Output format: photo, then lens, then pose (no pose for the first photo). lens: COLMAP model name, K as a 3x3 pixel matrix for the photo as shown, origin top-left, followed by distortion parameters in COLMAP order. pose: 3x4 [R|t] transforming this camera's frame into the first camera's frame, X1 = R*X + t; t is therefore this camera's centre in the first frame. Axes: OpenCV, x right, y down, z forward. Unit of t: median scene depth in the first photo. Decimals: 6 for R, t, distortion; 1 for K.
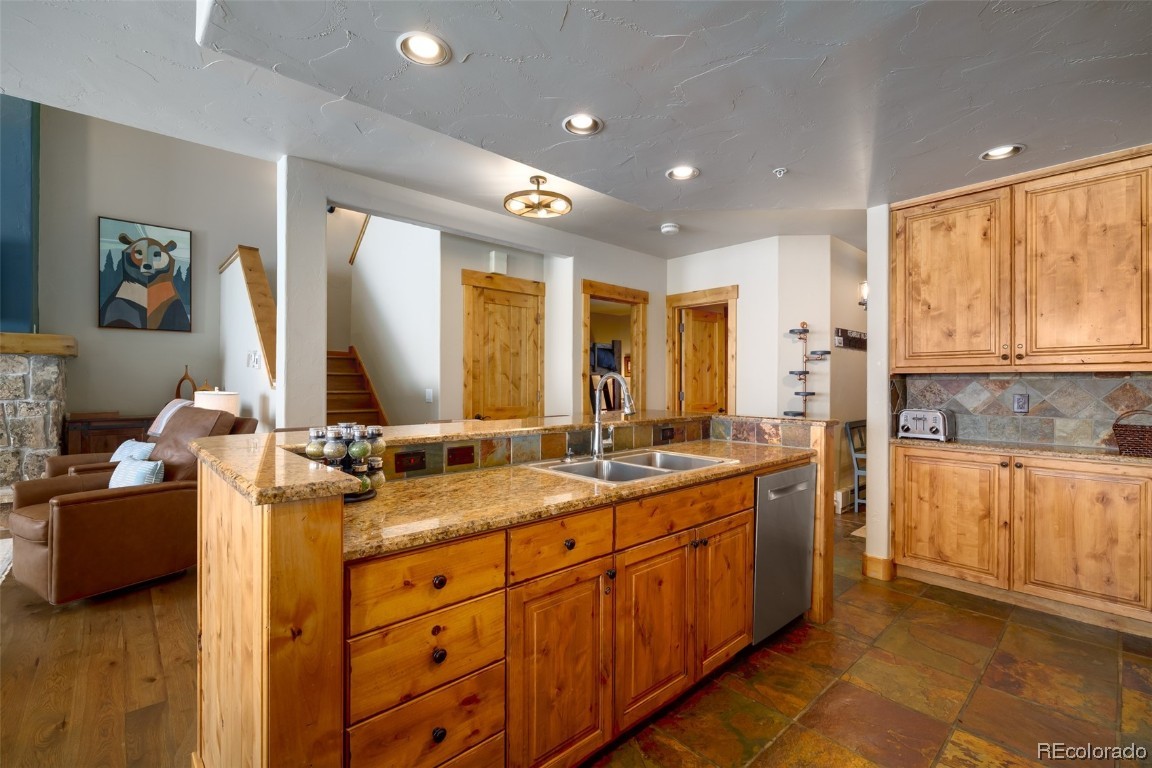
lens RADIAL K [[510.6, 0, 558.6], [0, 510.6, 385.0], [0, 0, 1]] dist [-0.010480, 0.000708]
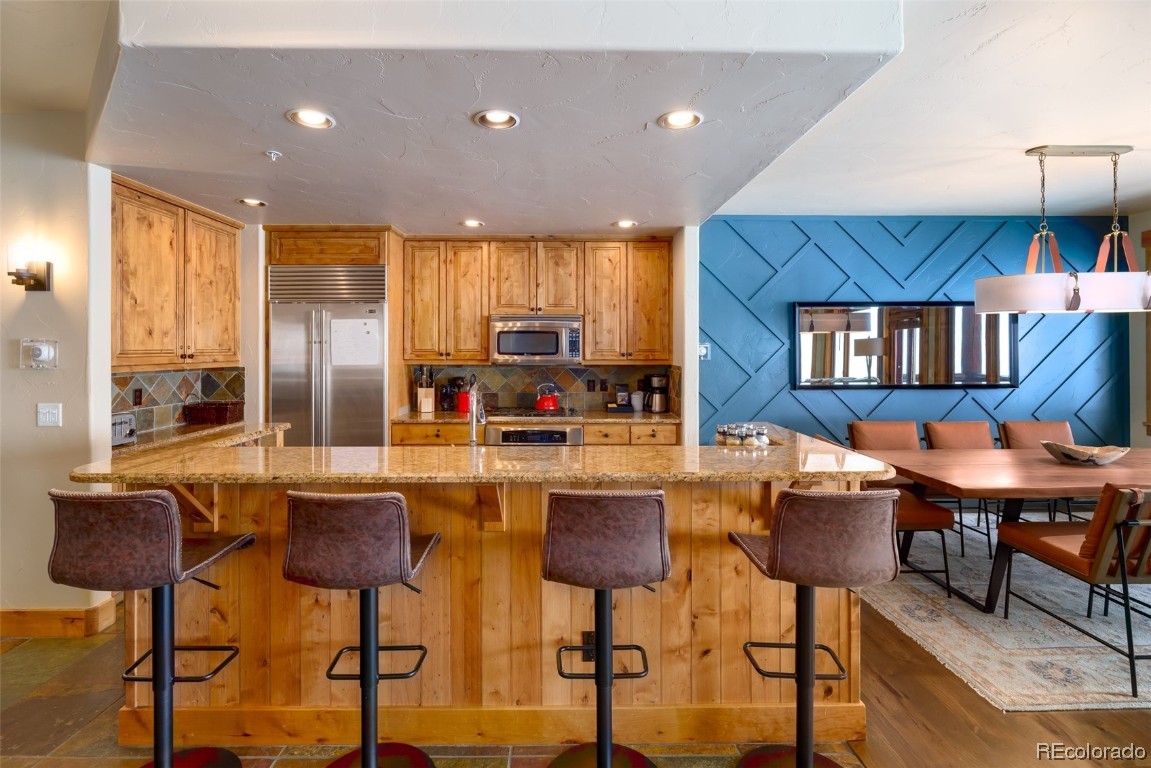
lens RADIAL K [[510.1, 0, 561.6], [0, 510.1, 345.7], [0, 0, 1]] dist [-0.010480, 0.000708]
pose [[-0.765768, -0.000658, 0.643117, -0.504580], [-0.000261, 1.000000, 0.000713, -0.078309], [-0.643117, 0.000379, -0.765768, 1.294990]]
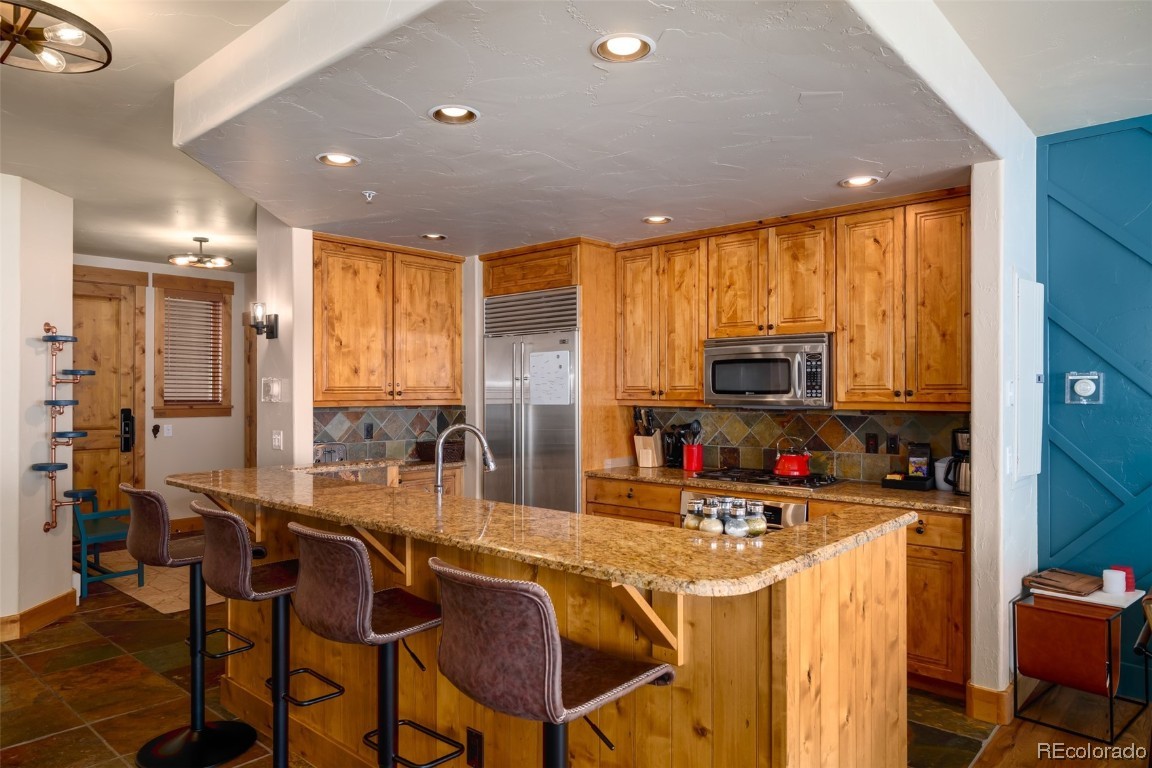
lens RADIAL K [[726.2, 0, 595.1], [0, 726.2, 388.7], [0, 0, 1]] dist [-0.010676, 0.001482]
pose [[-0.151128, -0.000612, 0.988514, -0.872867], [0.005058, 0.999986, 0.001392, -0.064578], [-0.988501, 0.005211, -0.151122, 0.760603]]
